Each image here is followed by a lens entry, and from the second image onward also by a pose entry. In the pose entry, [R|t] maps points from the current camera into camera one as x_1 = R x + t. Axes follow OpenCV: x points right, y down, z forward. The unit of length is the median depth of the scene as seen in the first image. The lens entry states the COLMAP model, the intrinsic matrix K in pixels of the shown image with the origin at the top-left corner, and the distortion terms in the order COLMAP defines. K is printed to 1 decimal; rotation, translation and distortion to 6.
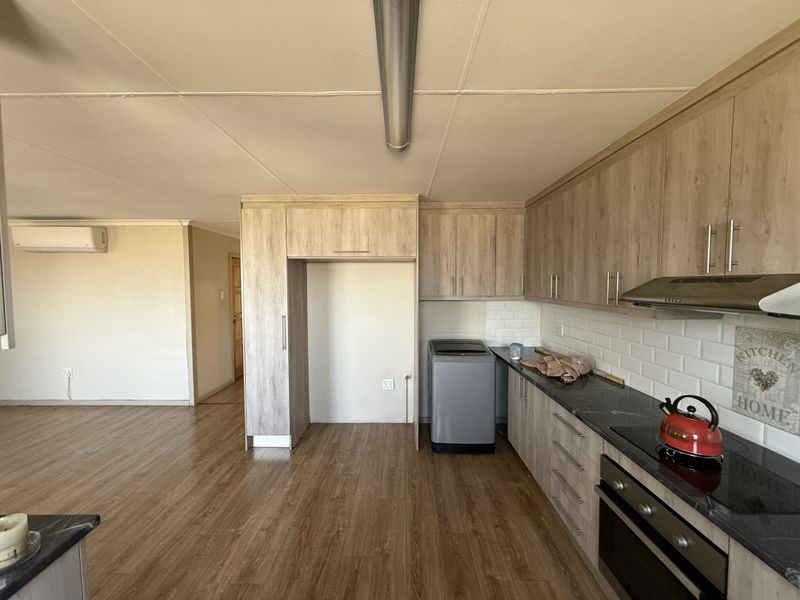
lens RADIAL K [[319.4, 0, 398.1], [0, 319.4, 300.1], [0, 0, 1]] dist [0.001135, 0.000033]
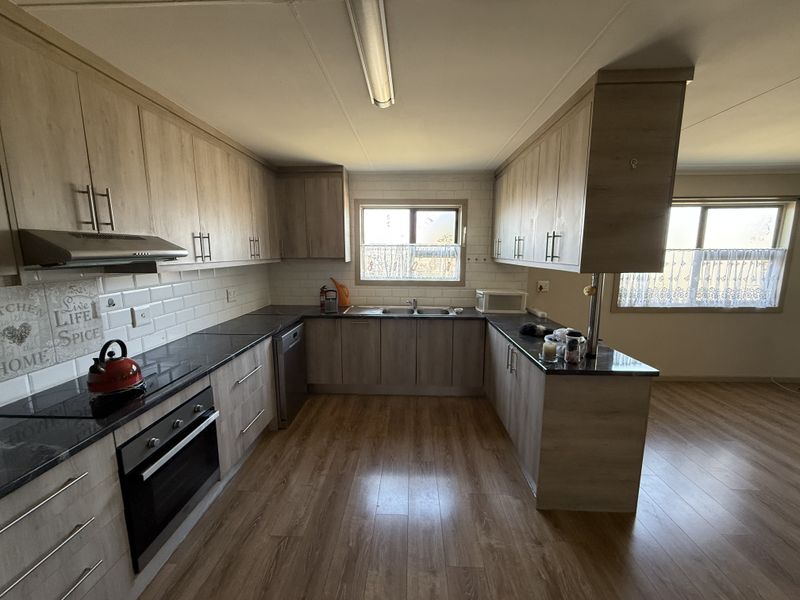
lens RADIAL K [[319.4, 0, 399.7], [0, 319.4, 300.6], [0, 0, 1]] dist [0.001135, 0.000033]
pose [[-0.999501, -0.002281, 0.031502, -0.115629], [0.004236, 0.978701, 0.205245, -0.062249], [-0.031299, 0.205276, -0.978204, 1.883373]]
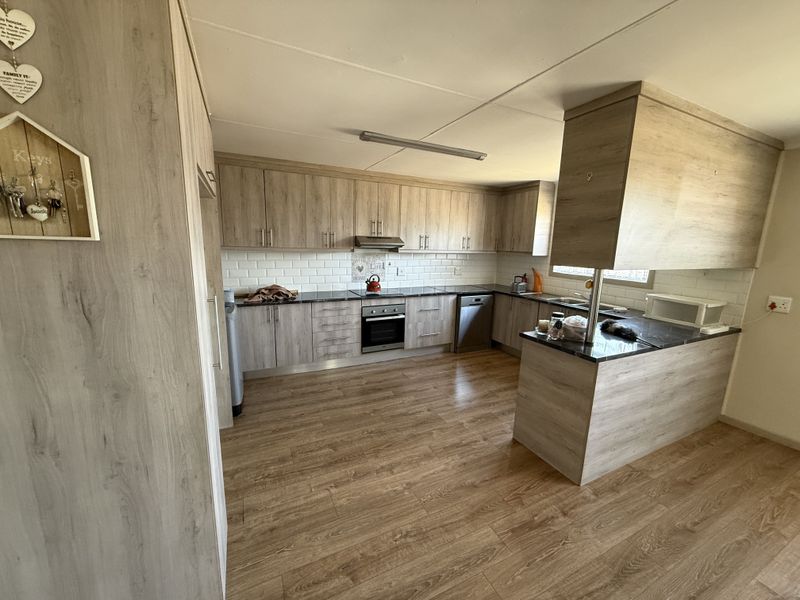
lens RADIAL K [[319.4, 0, 398.8], [0, 319.4, 299.2], [0, 0, 1]] dist [0.001135, 0.000033]
pose [[-0.450344, -0.164813, 0.877512, -1.852454], [0.021855, 0.980486, 0.195370, -0.071032], [-0.892587, 0.107162, -0.437954, 2.028040]]
